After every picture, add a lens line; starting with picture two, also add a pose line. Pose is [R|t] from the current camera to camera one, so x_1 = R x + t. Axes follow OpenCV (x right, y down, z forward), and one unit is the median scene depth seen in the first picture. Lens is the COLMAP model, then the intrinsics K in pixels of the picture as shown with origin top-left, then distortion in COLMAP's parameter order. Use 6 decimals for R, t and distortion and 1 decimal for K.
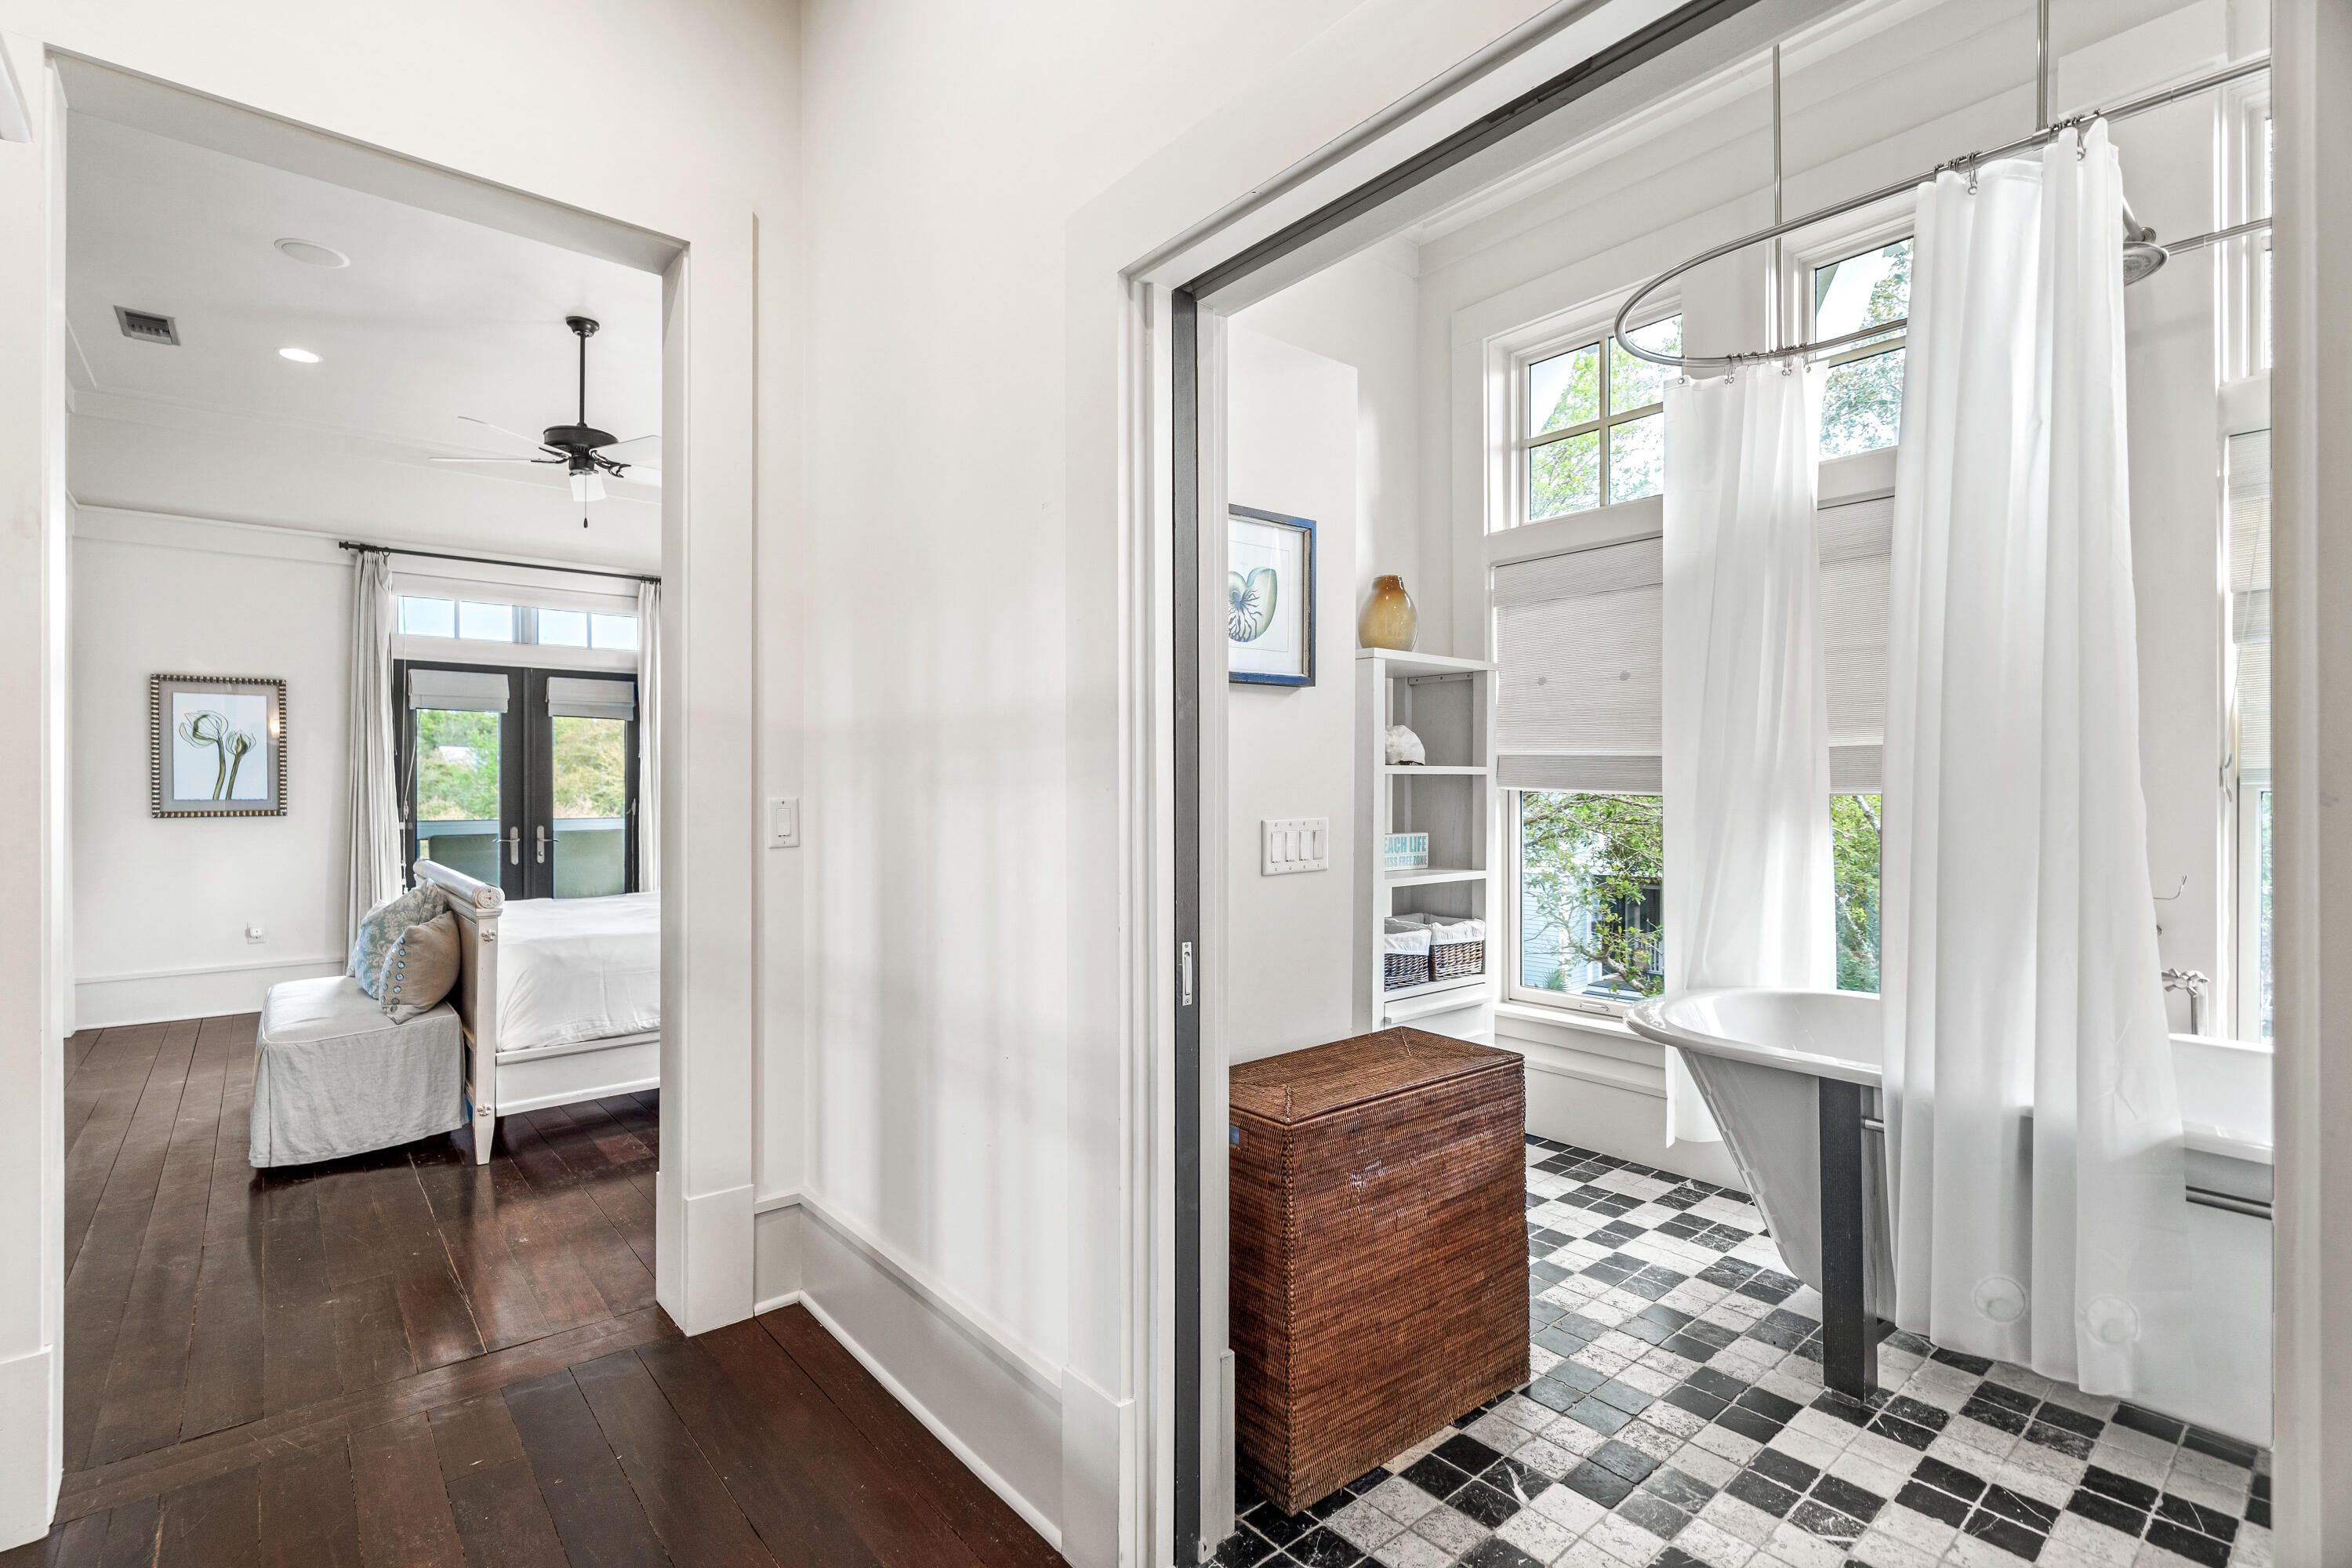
lens RADIAL K [[1082.3, 0, 1186.4], [0, 1082.3, 791.0], [0, 0, 1]] dist [-0.000311, 0.000051]
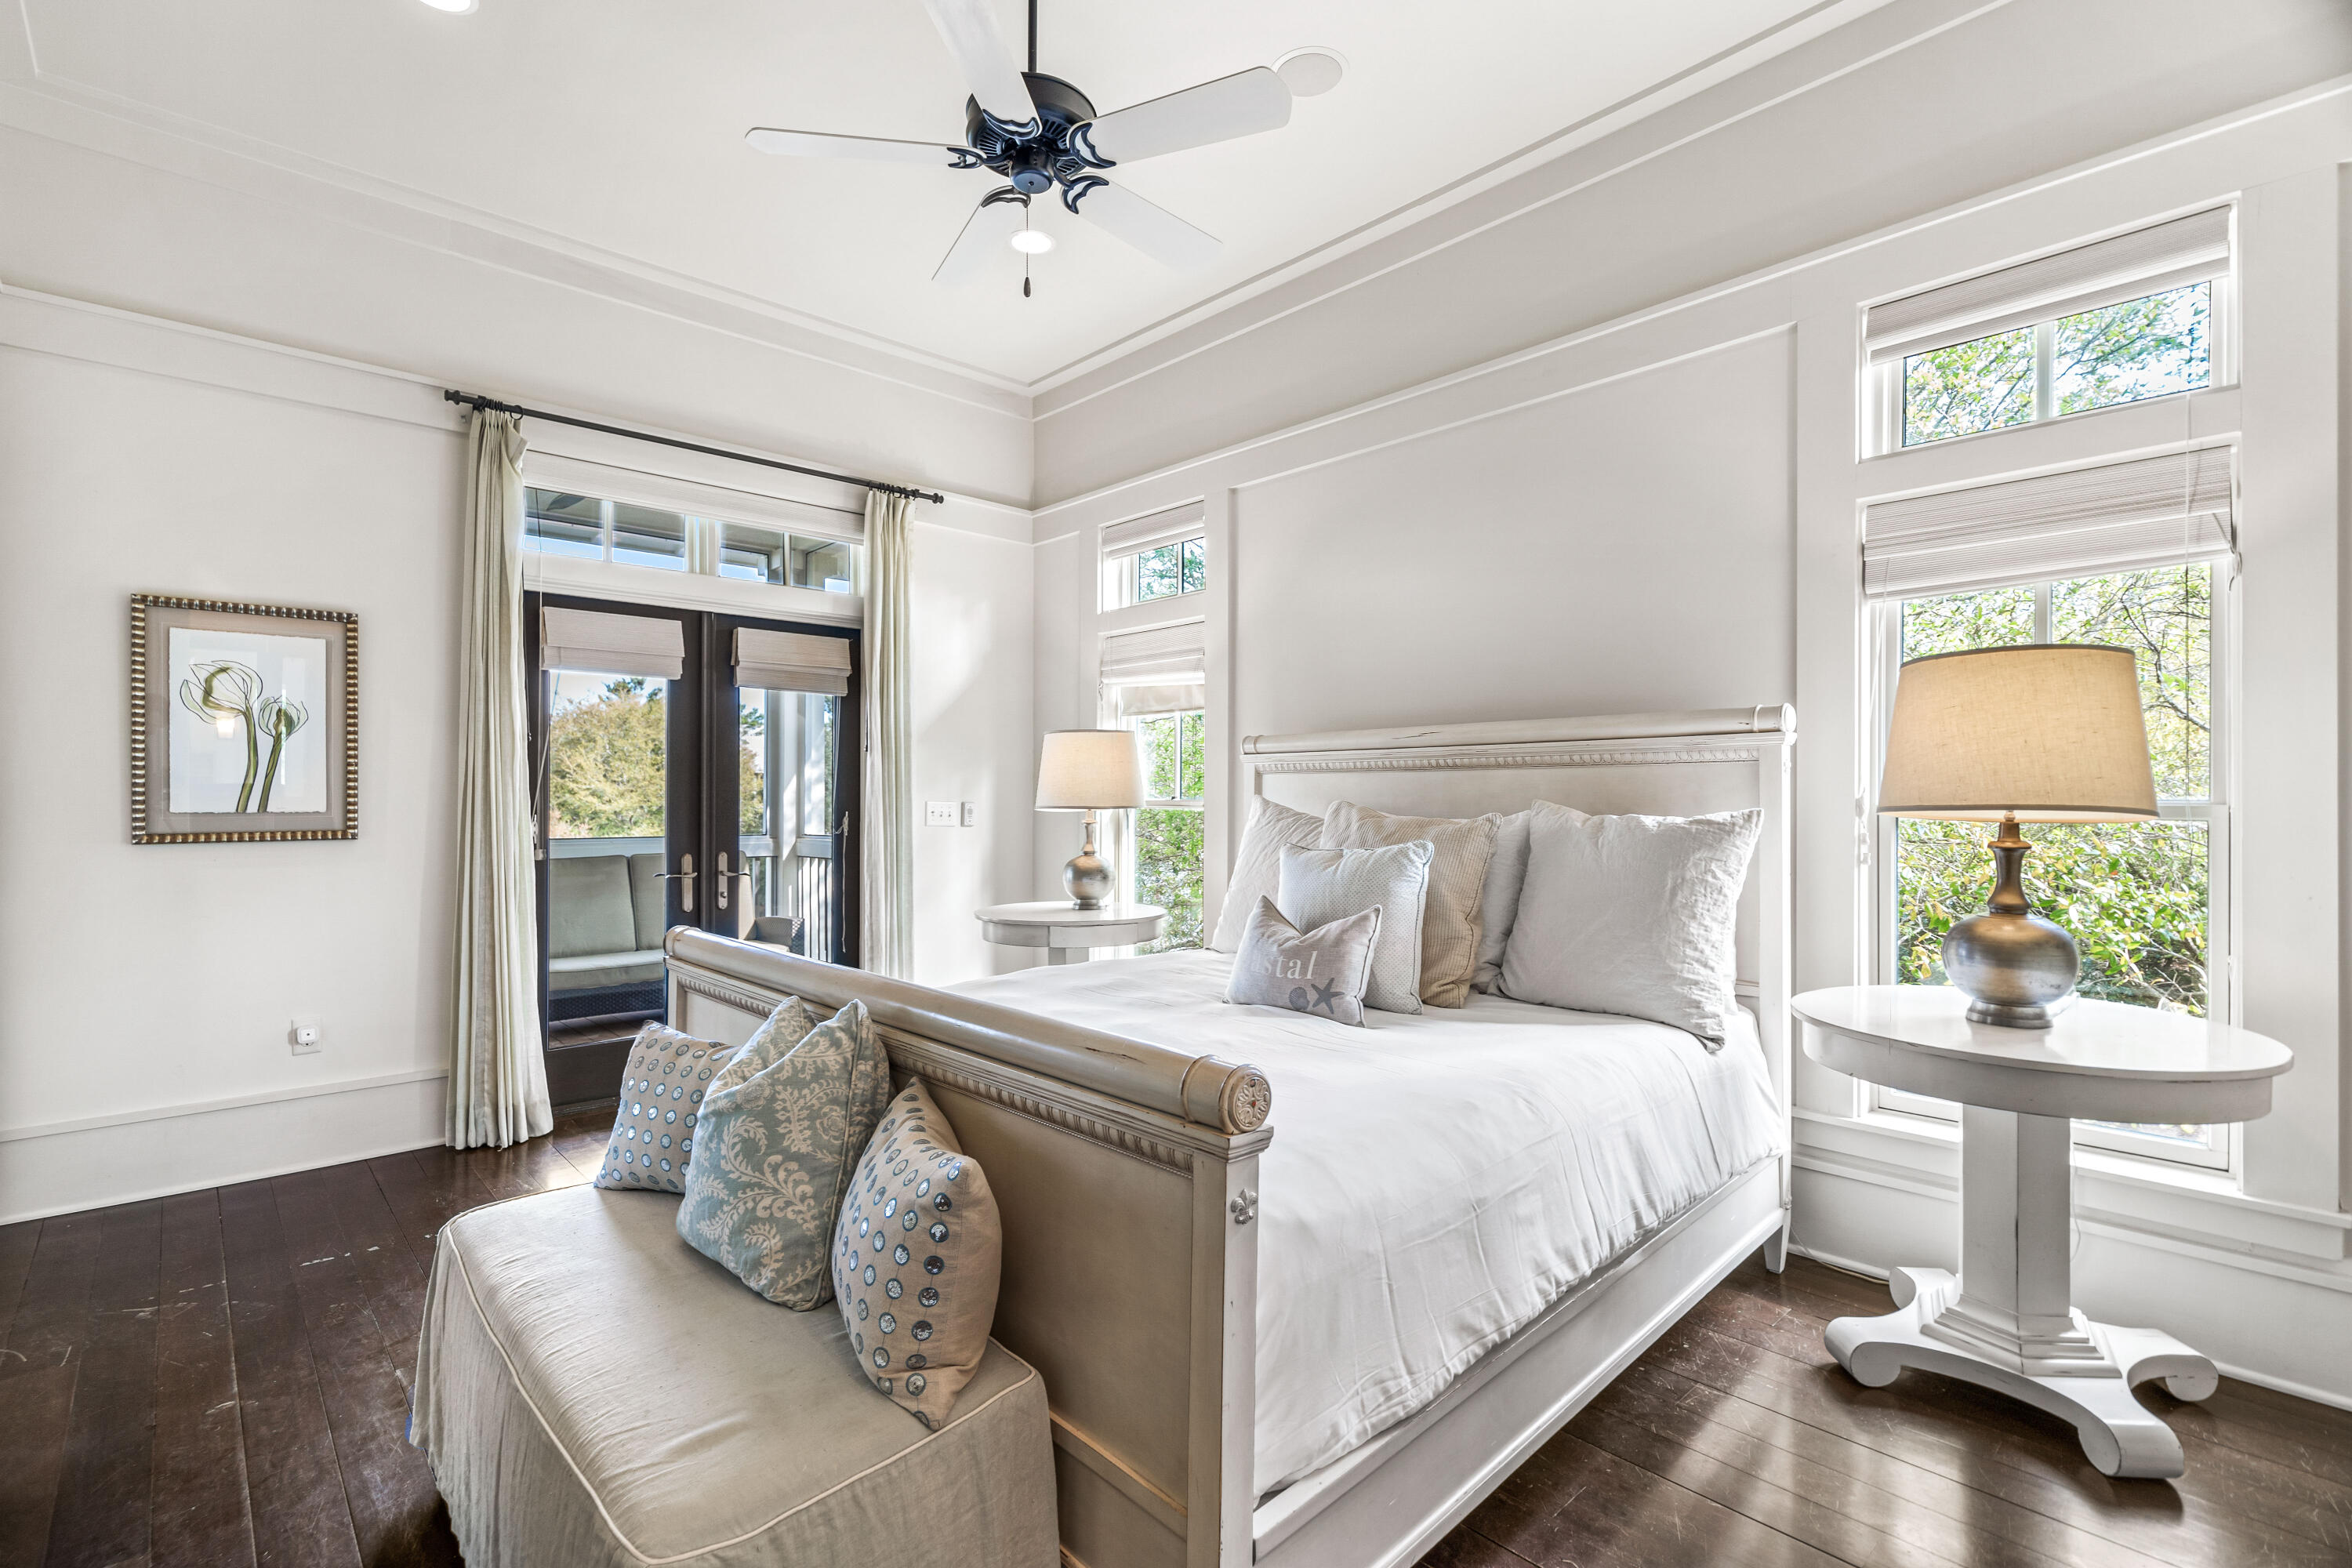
lens RADIAL K [[1091.0, 0, 1189.0], [0, 1091.0, 796.5], [0, 0, 1]] dist [0.001683, 0.000205]
pose [[0.999123, 0.003519, 0.041734, -0.394318], [-0.003360, 0.999987, -0.003869, -0.000158], [-0.041747, 0.003725, 0.999121, 0.373104]]
